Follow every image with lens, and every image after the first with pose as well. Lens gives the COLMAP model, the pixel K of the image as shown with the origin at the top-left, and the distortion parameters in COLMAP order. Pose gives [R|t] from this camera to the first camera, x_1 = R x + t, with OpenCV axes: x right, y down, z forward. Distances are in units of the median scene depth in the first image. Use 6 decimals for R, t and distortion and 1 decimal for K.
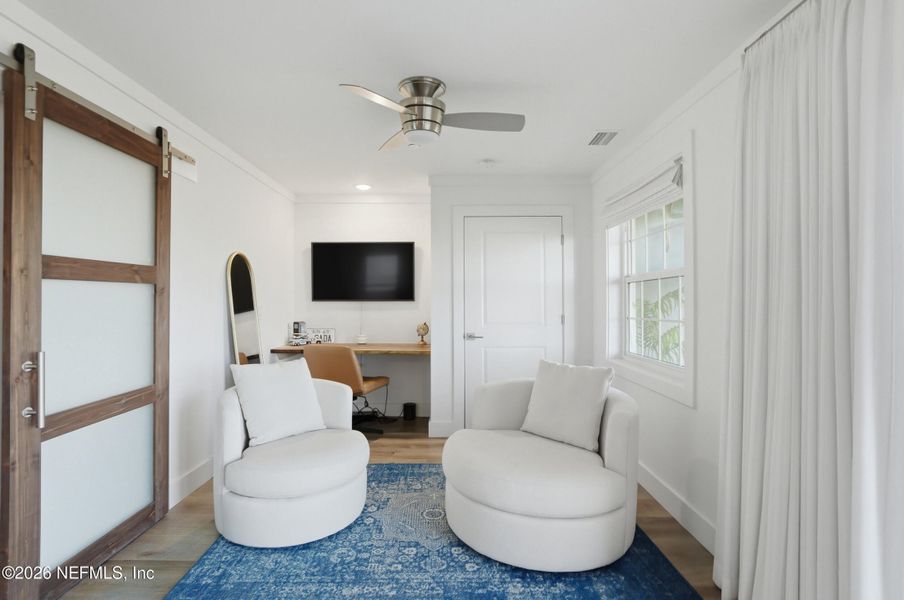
lens RADIAL K [[442.2, 0, 452.8], [0, 442.2, 296.5], [0, 0, 1]] dist [-0.001171, -0.000351]
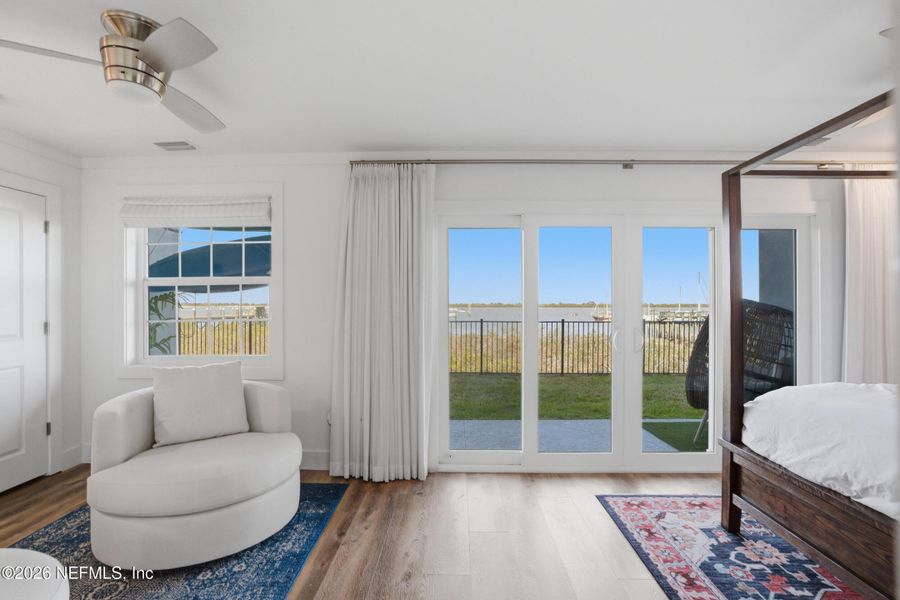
lens RADIAL K [[420.3, 0, 450.0], [0, 420.3, 300.0], [0, 0, 1]] dist [0.000155, 0.000232]
pose [[0.015970, 0.017931, 0.999712, -0.678837], [-0.008307, 0.999807, -0.017800, 0.013920], [-0.999838, -0.008020, 0.016116, 0.381089]]
